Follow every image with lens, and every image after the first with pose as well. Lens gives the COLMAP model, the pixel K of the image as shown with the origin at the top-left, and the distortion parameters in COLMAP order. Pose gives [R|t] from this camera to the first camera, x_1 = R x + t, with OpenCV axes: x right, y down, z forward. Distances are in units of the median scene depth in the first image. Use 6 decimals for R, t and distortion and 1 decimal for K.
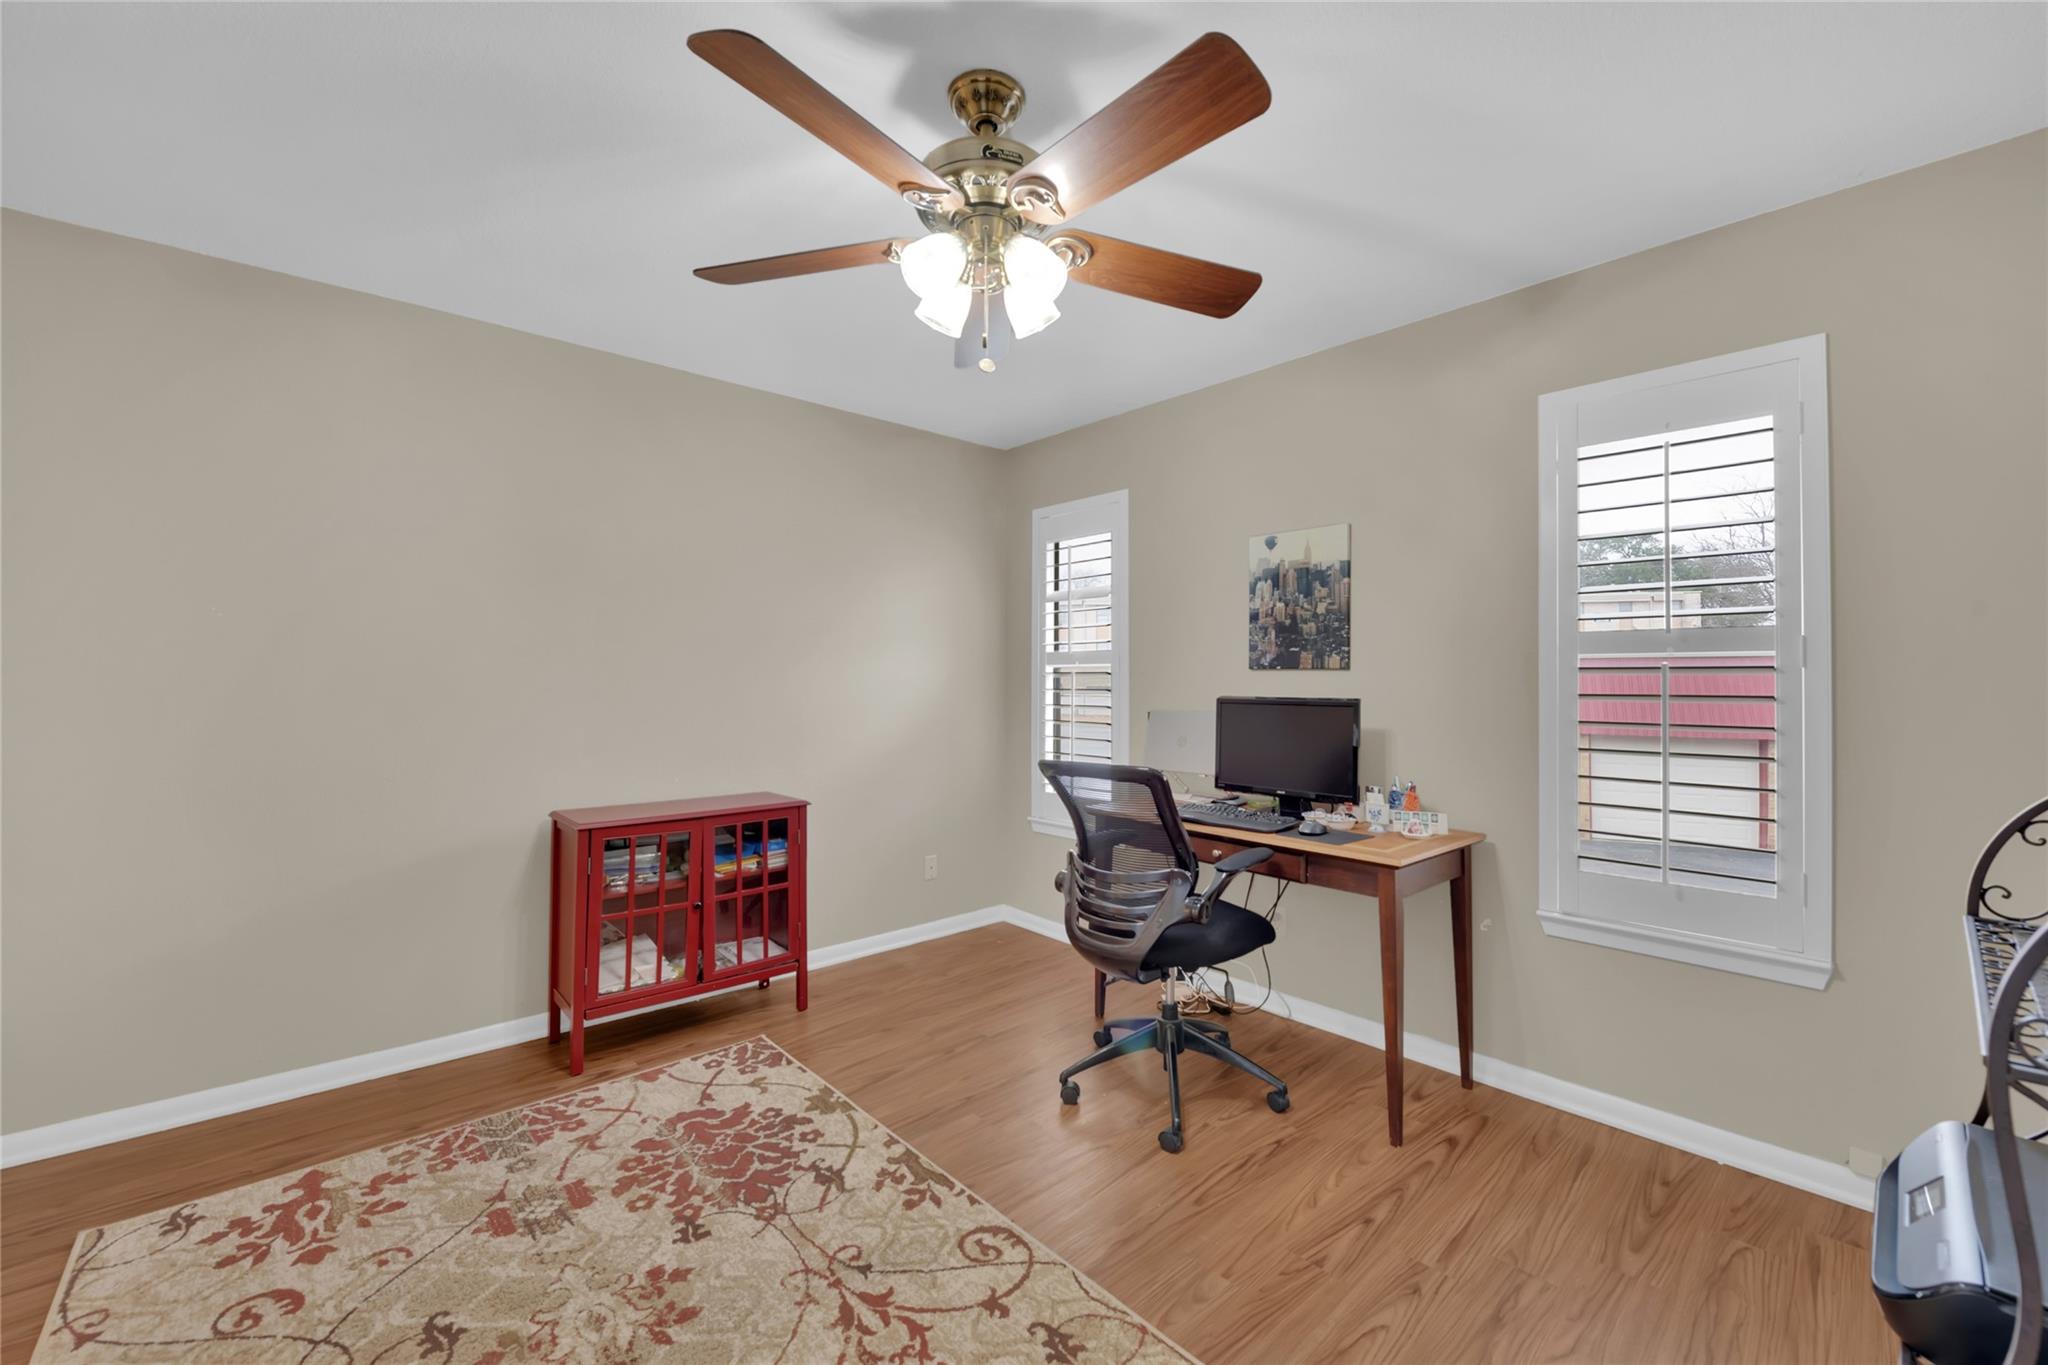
lens RADIAL K [[817.8, 0, 1040.6], [0, 817.8, 677.3], [0, 0, 1]] dist [0.001123, -0.005991]
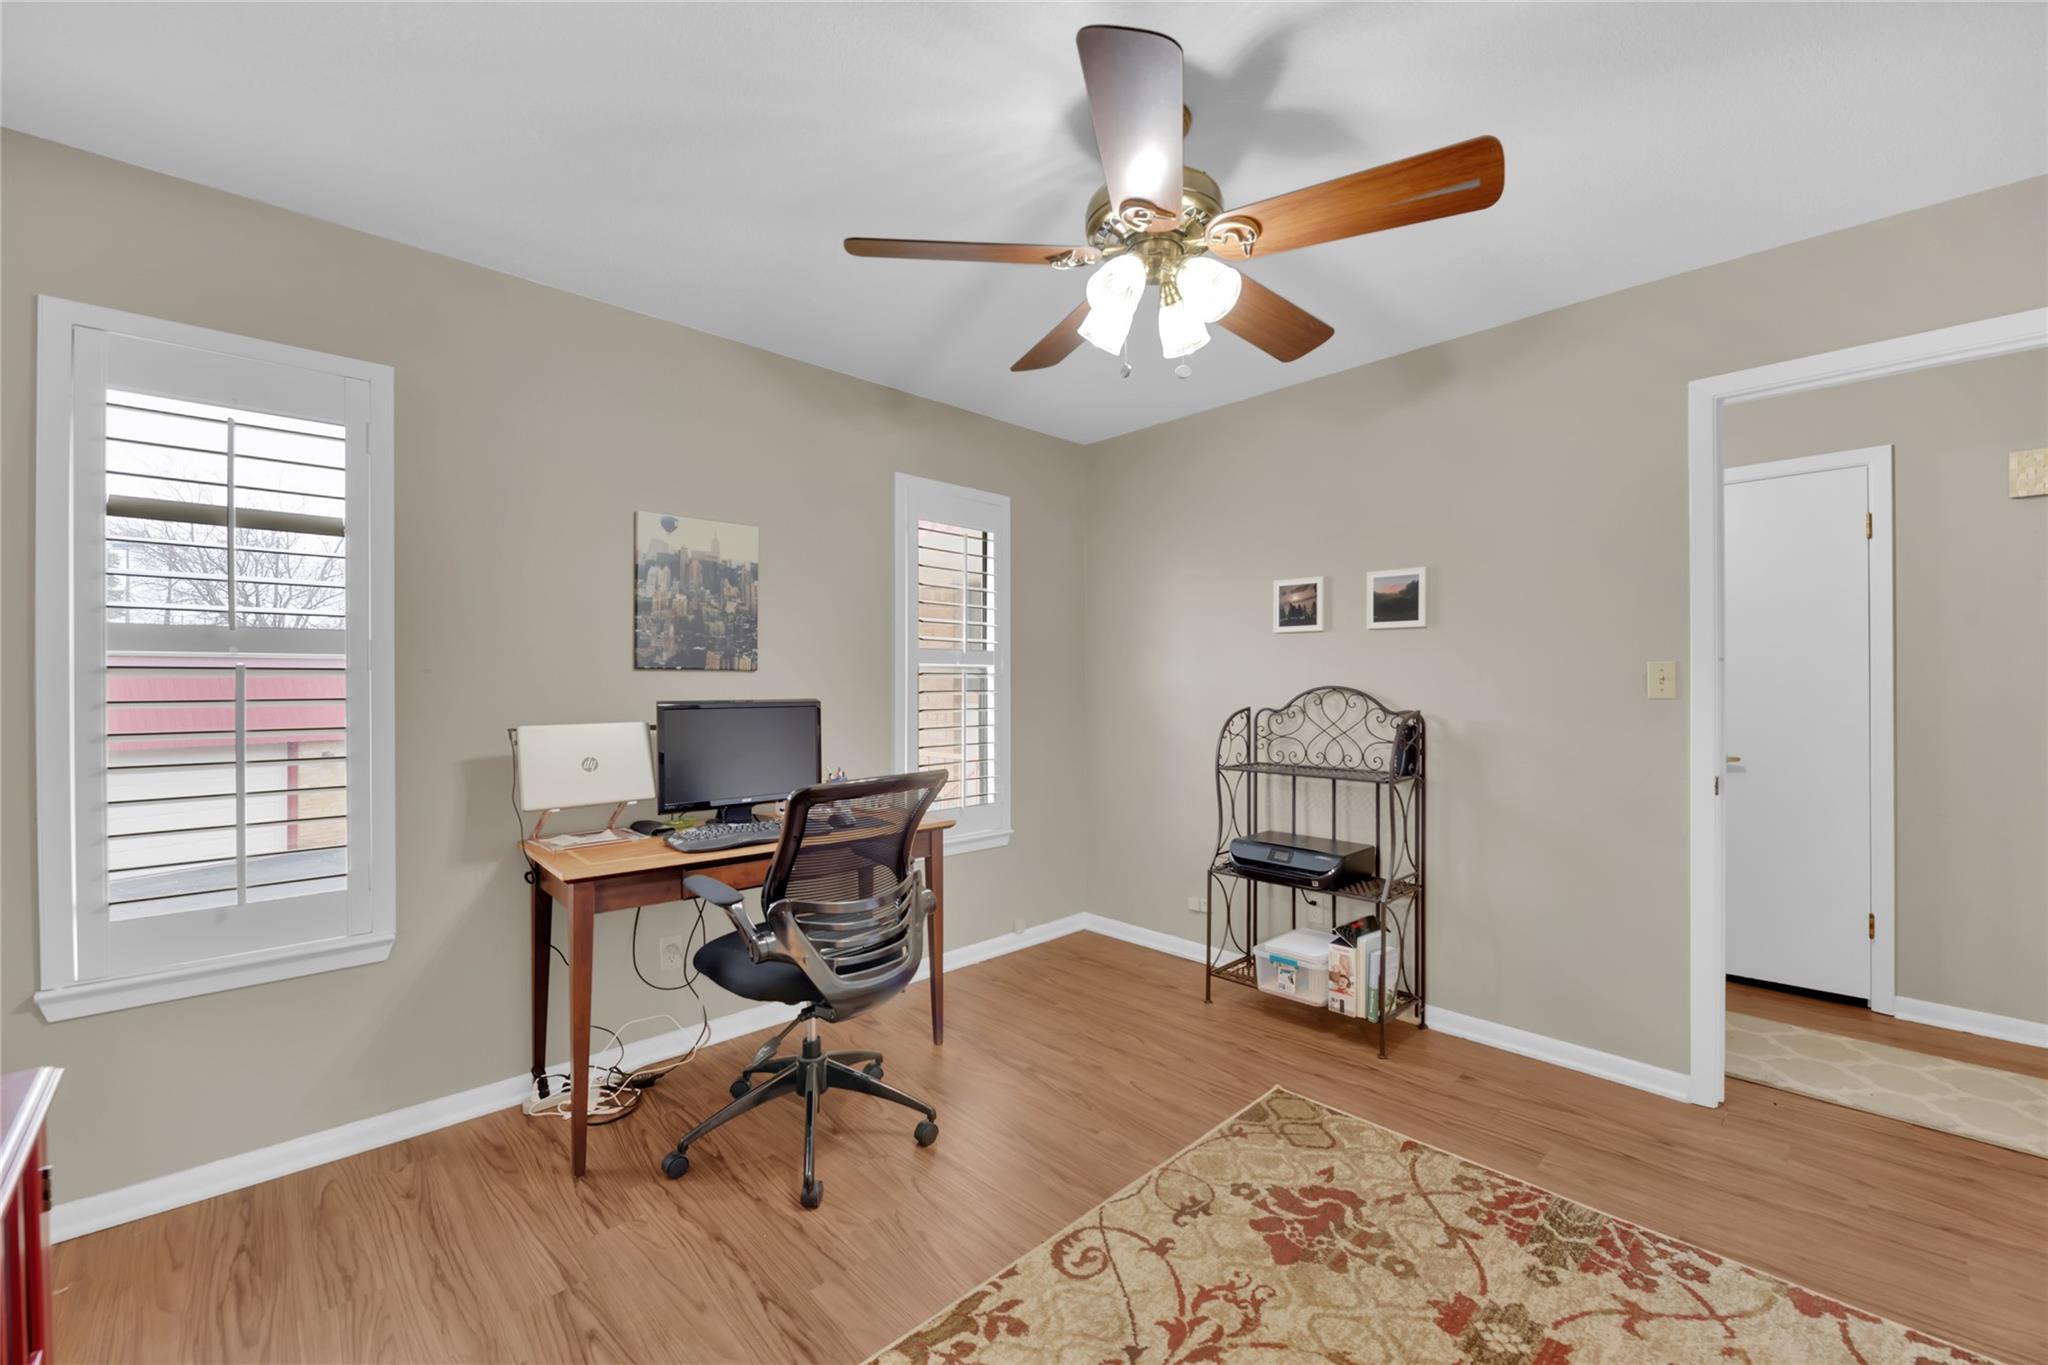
lens RADIAL K [[816.1, 0, 1020.7], [0, 816.1, 703.5], [0, 0, 1]] dist [-0.025726, 0.000110]
pose [[-0.016047, -0.026668, 0.999516, -0.653435], [-0.003755, 0.999639, 0.026611, 0.002177], [-0.999864, -0.003326, -0.016141, 0.702737]]
